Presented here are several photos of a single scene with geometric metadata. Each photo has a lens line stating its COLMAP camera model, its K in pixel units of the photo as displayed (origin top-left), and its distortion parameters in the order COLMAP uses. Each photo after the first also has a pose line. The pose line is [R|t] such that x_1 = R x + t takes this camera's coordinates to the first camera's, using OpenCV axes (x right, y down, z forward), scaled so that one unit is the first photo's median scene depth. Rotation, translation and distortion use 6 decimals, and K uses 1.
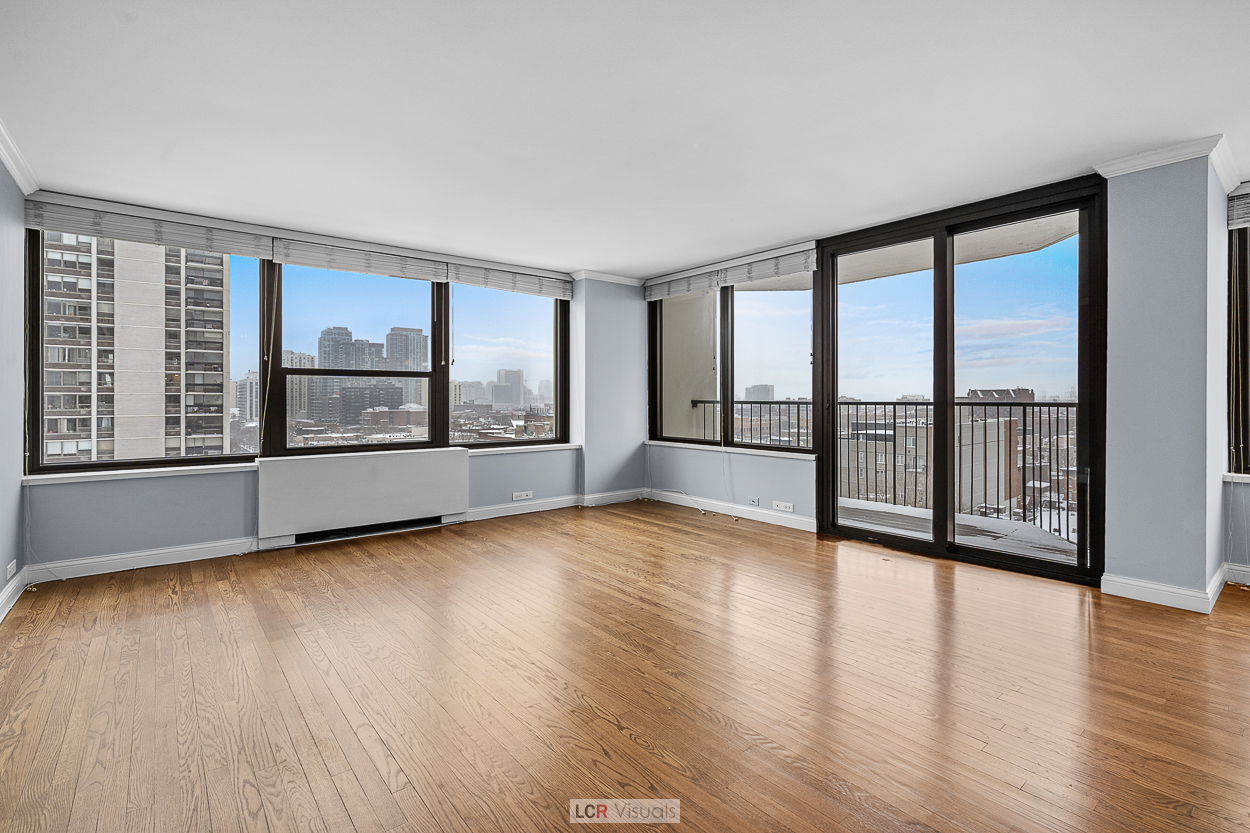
lens RADIAL K [[590.0, 0, 622.4], [0, 590.0, 411.6], [0, 0, 1]] dist [-0.012827, 0.005584]
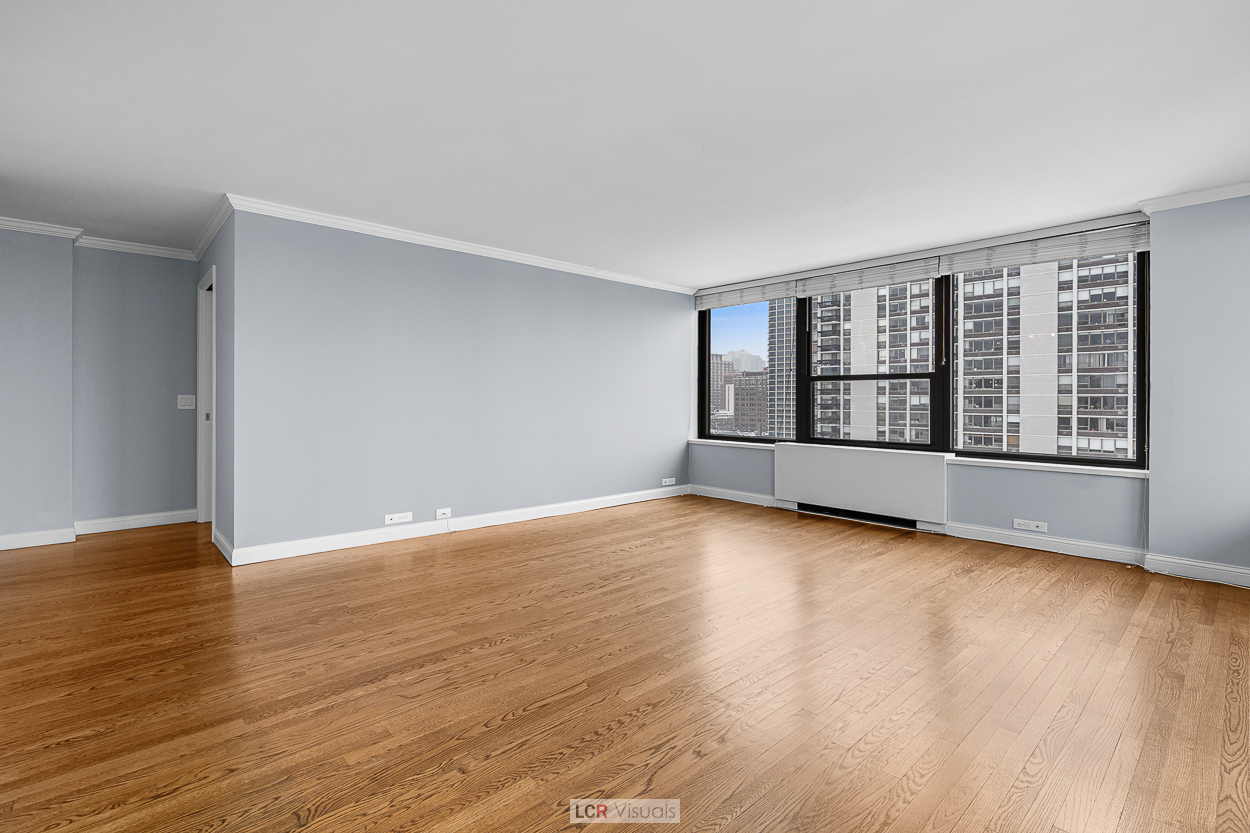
lens RADIAL K [[590.0, 0, 635.2], [0, 590.0, 403.3], [0, 0, 1]] dist [-0.012827, 0.005584]
pose [[0.044628, 0.007710, -0.998974, 0.242116], [-0.024193, 0.999685, 0.006635, -0.004353], [0.998711, 0.023872, 0.044800, 0.184500]]
